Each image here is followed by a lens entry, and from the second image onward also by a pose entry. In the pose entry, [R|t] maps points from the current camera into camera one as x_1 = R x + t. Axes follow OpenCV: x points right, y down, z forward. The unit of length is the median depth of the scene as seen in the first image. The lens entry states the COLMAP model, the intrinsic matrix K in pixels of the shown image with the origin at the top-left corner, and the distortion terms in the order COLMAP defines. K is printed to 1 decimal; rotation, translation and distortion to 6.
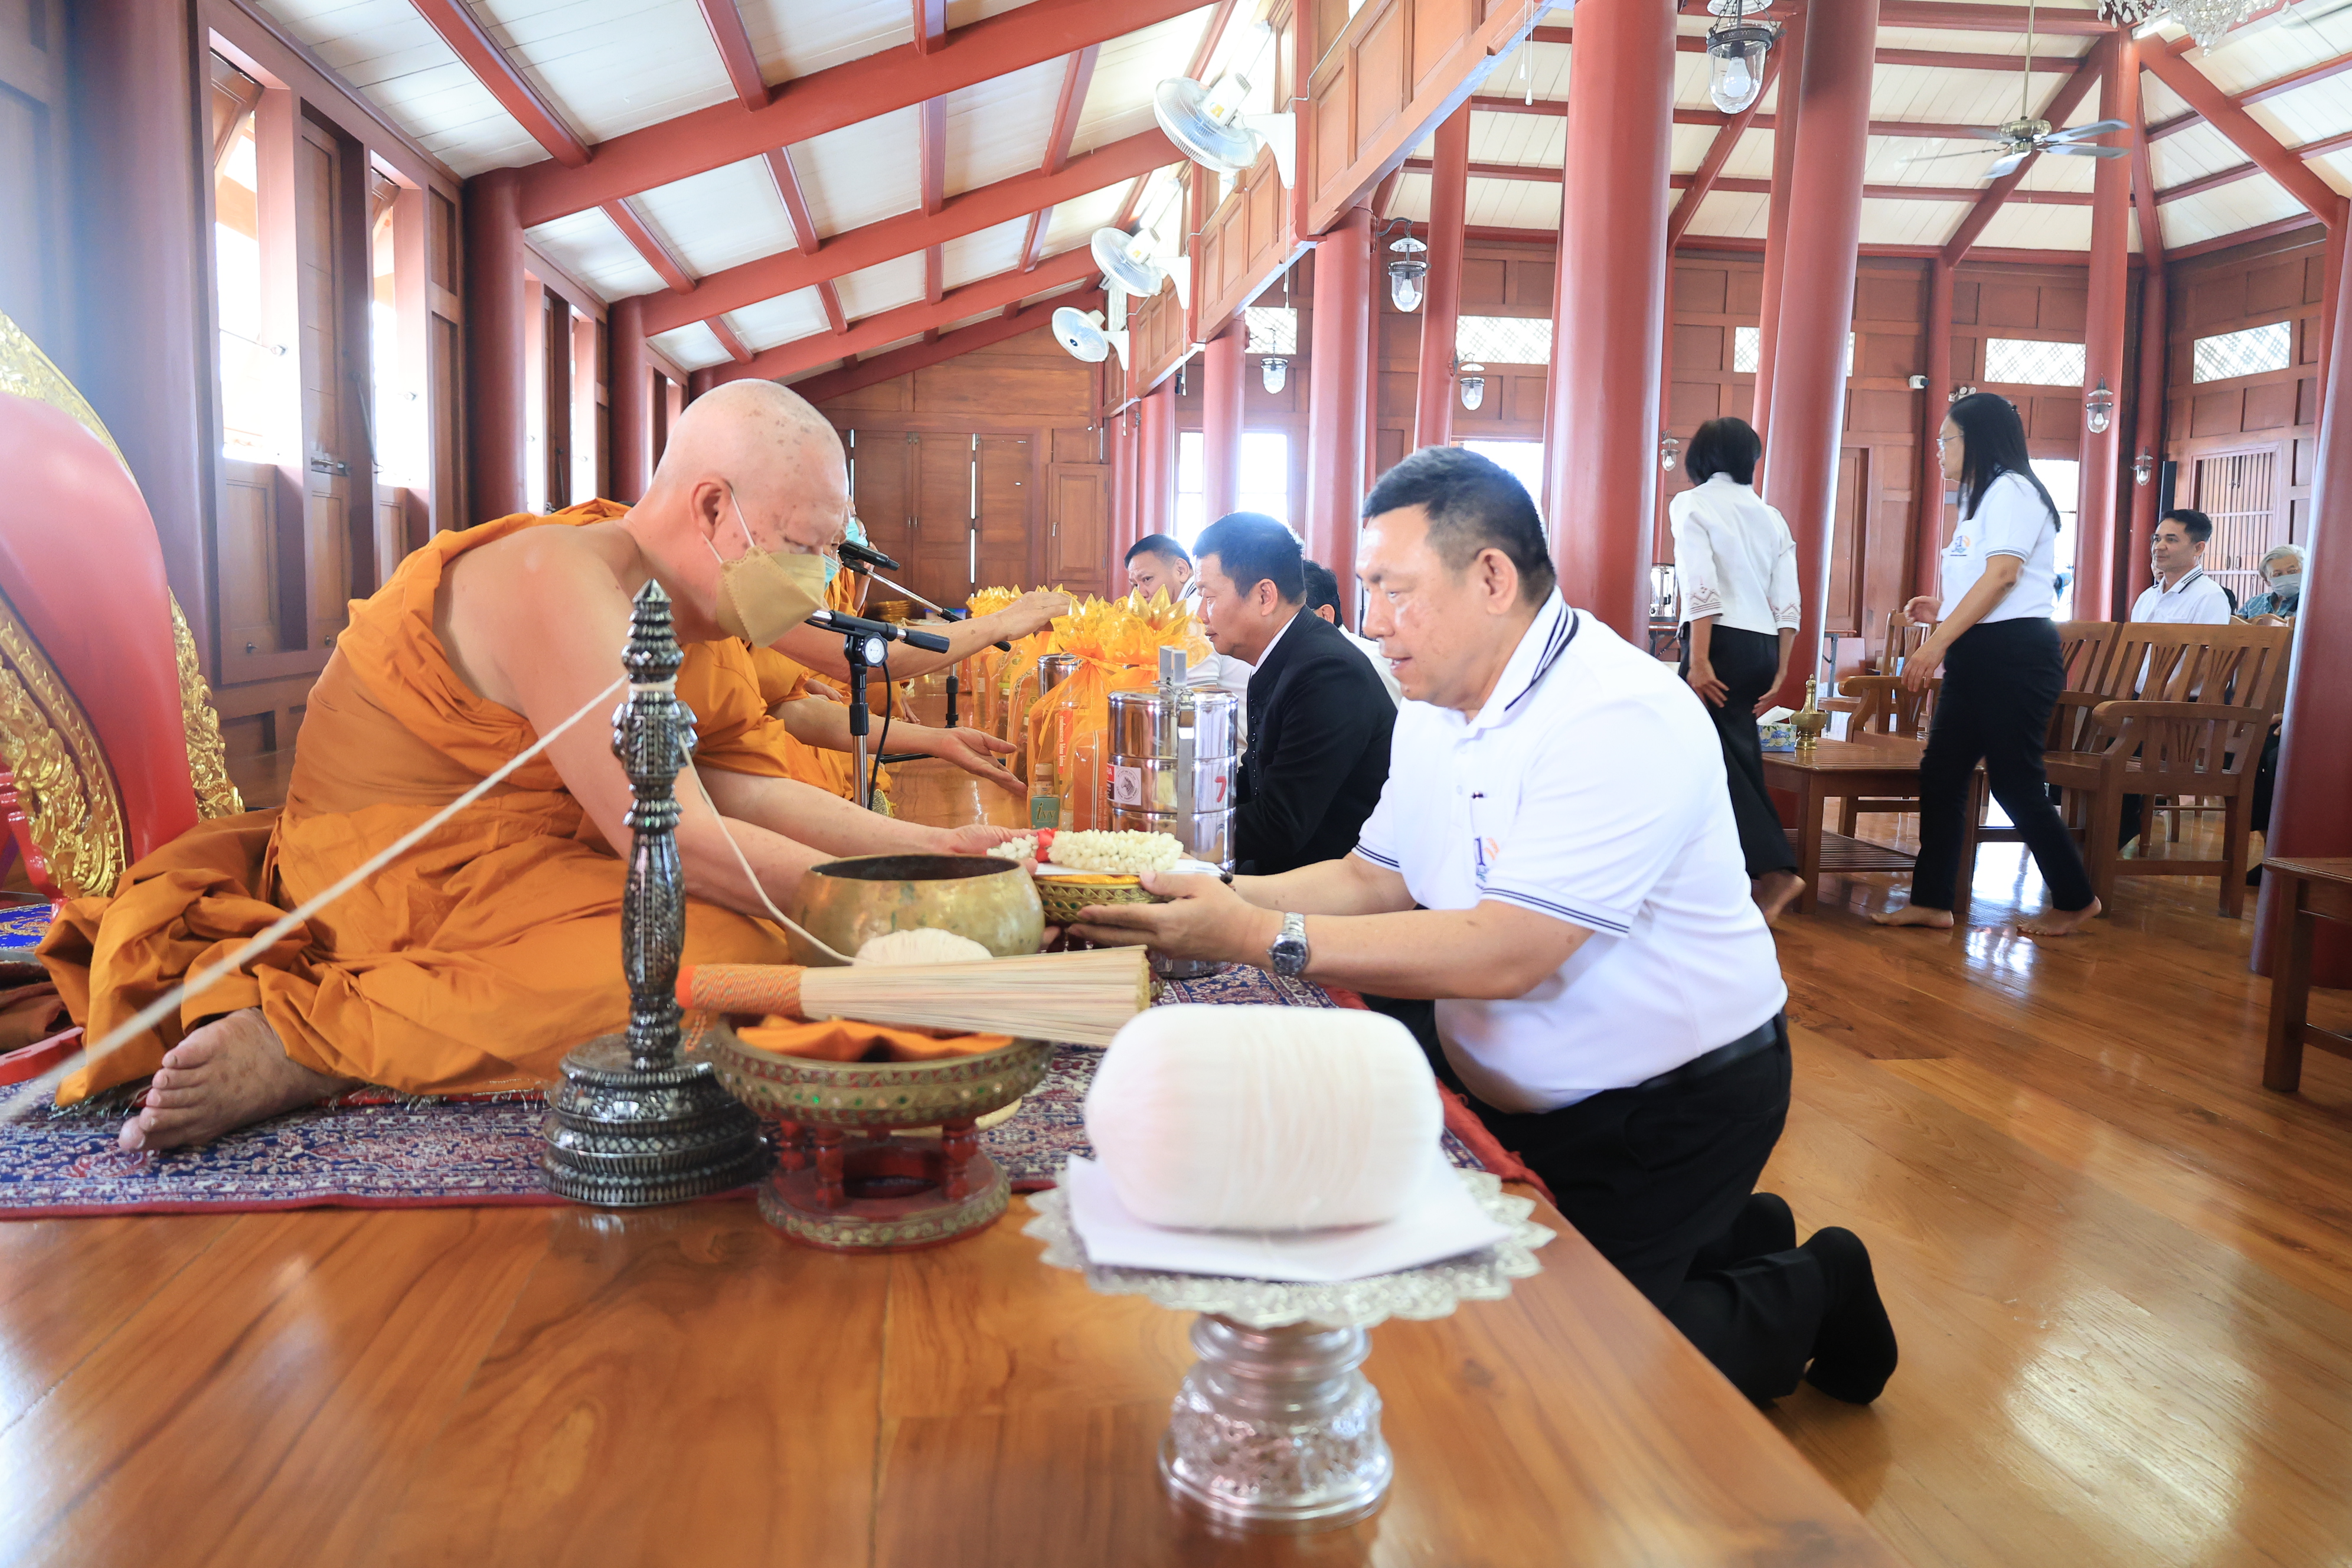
lens RADIAL K [[1625.4, 0, 1175.1], [0, 1625.4, 786.2], [0, 0, 1]] dist [-0.020066, 0.008277]
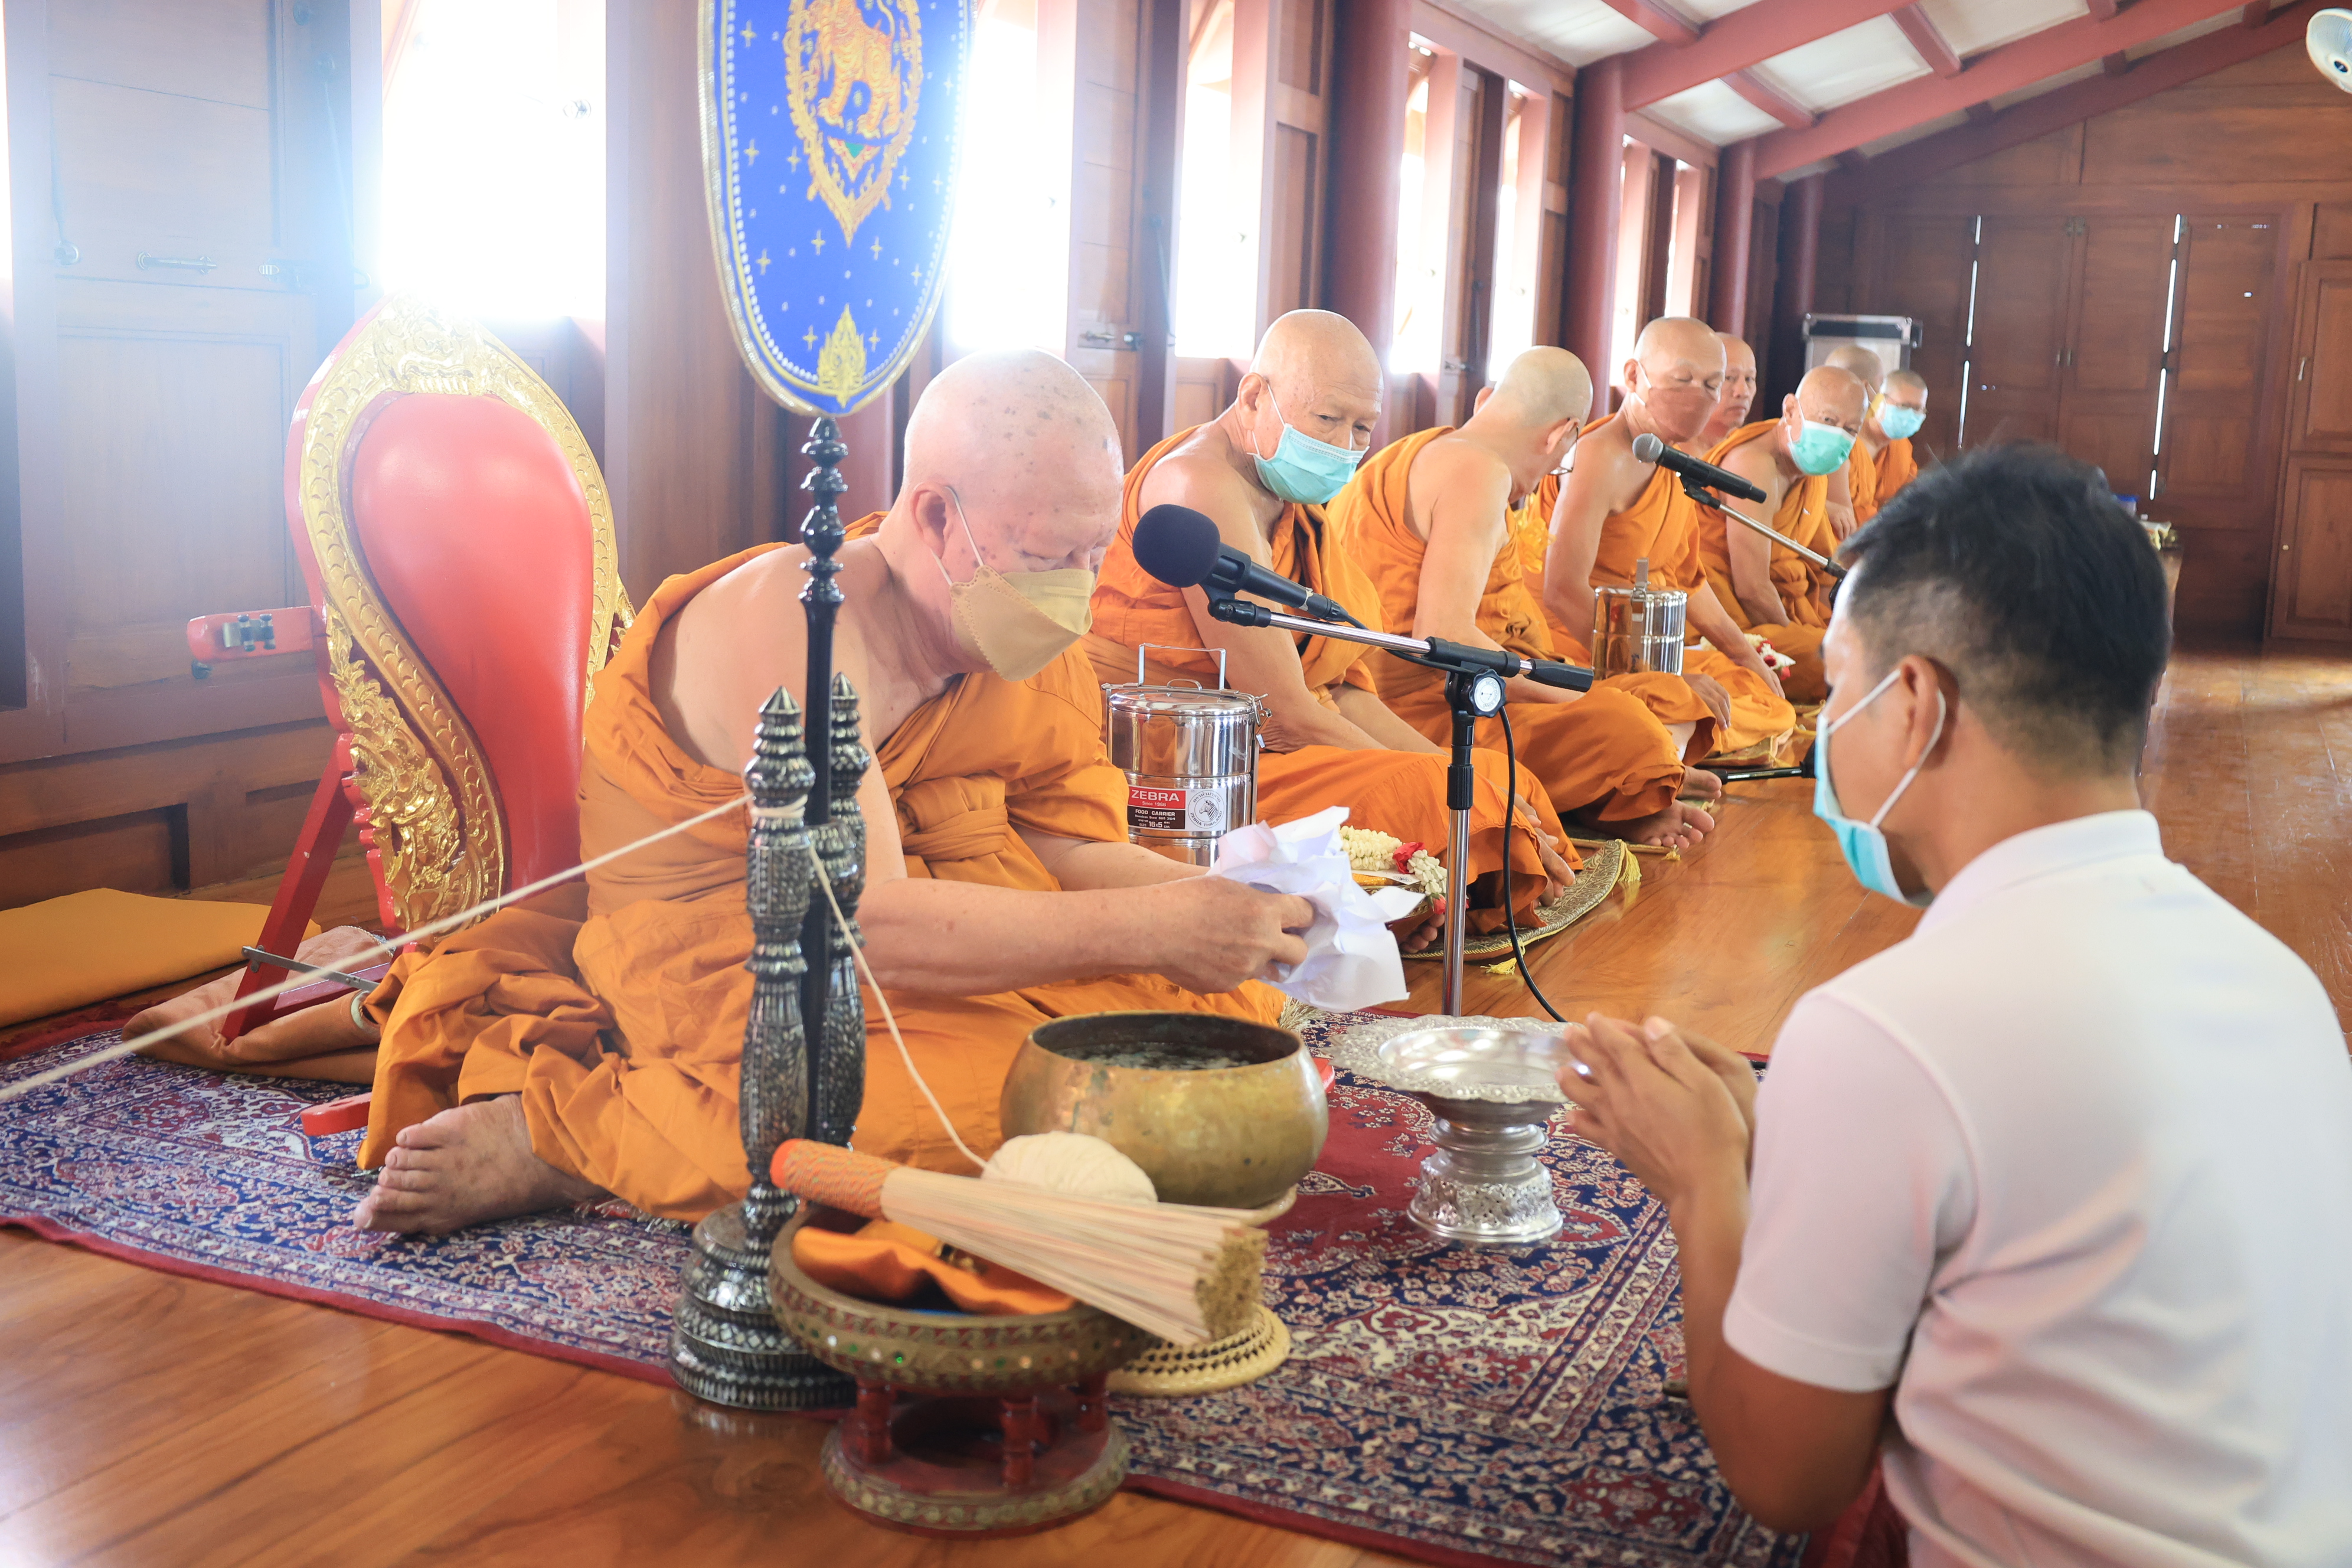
lens RADIAL K [[2401.0, 0, 1171.3], [0, 2401.0, 769.5], [0, 0, 1]] dist [0.021971, 0.000000]
pose [[0.852839, 0.084909, -0.515225, 0.434148], [-0.074677, 0.996381, 0.040592, -0.128520], [0.516807, 0.003857, 0.856093, 0.017637]]
